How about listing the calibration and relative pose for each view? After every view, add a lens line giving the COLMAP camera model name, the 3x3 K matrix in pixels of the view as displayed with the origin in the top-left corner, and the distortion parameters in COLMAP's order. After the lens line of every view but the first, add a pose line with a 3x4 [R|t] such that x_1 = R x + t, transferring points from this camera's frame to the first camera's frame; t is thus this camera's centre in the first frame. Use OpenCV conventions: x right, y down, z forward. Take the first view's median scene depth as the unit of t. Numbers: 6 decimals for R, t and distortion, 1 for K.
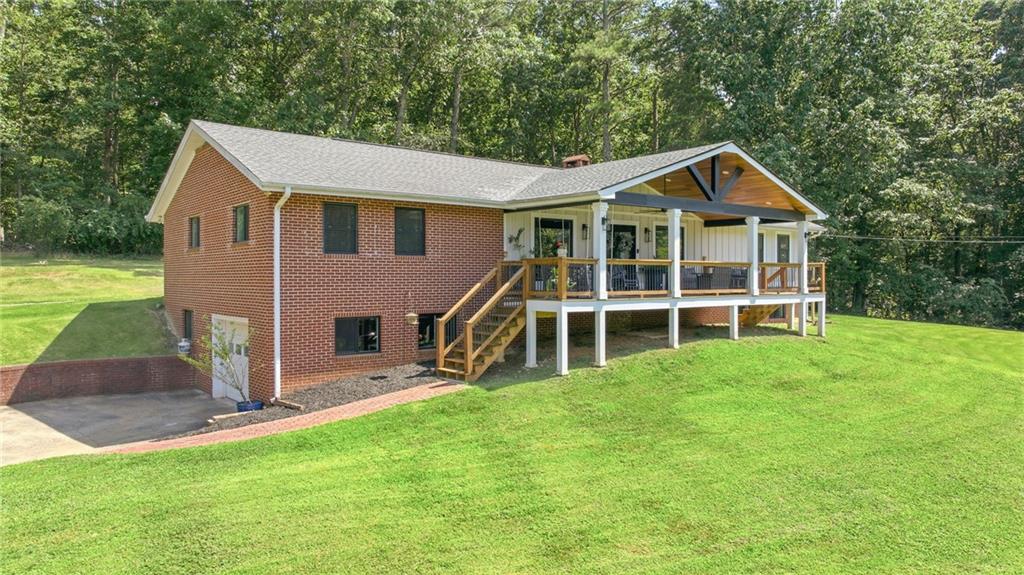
lens RADIAL K [[715.5, 0, 512.0], [0, 715.5, 287.5], [0, 0, 1]] dist [-0.004738, -0.001187]
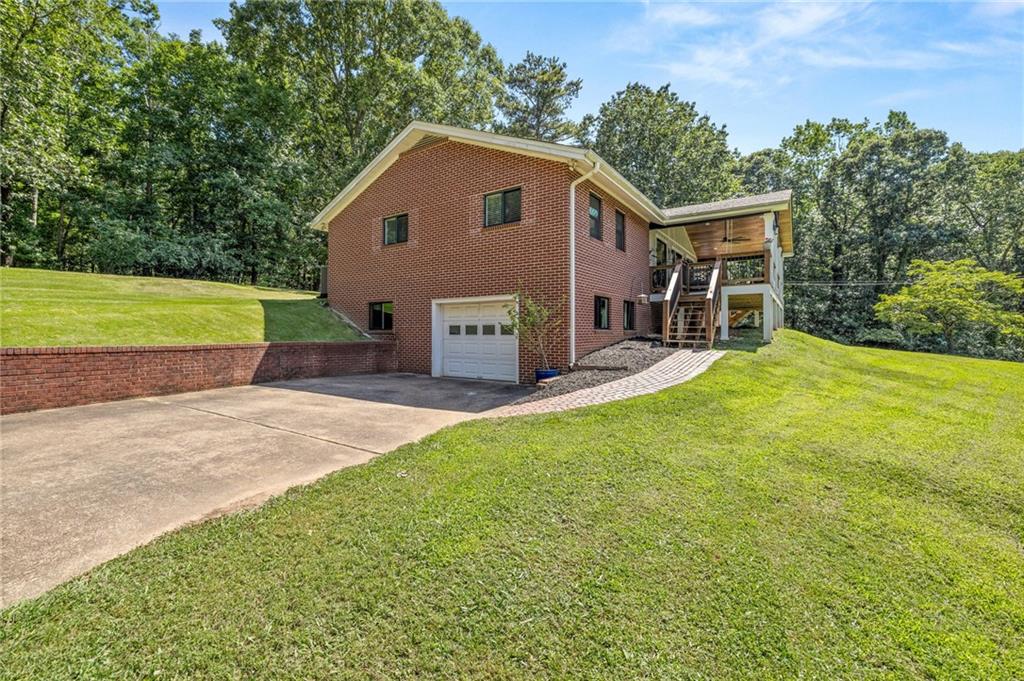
lens RADIAL K [[426.0, 0, 505.4], [0, 426.0, 329.0], [0, 0, 1]] dist [0.000981, 0.000513]
pose [[0.955375, 0.003663, 0.295372, -0.516916], [0.004131, 0.999660, -0.025761, 0.101220], [-0.295366, 0.025832, 0.955035, 0.359276]]
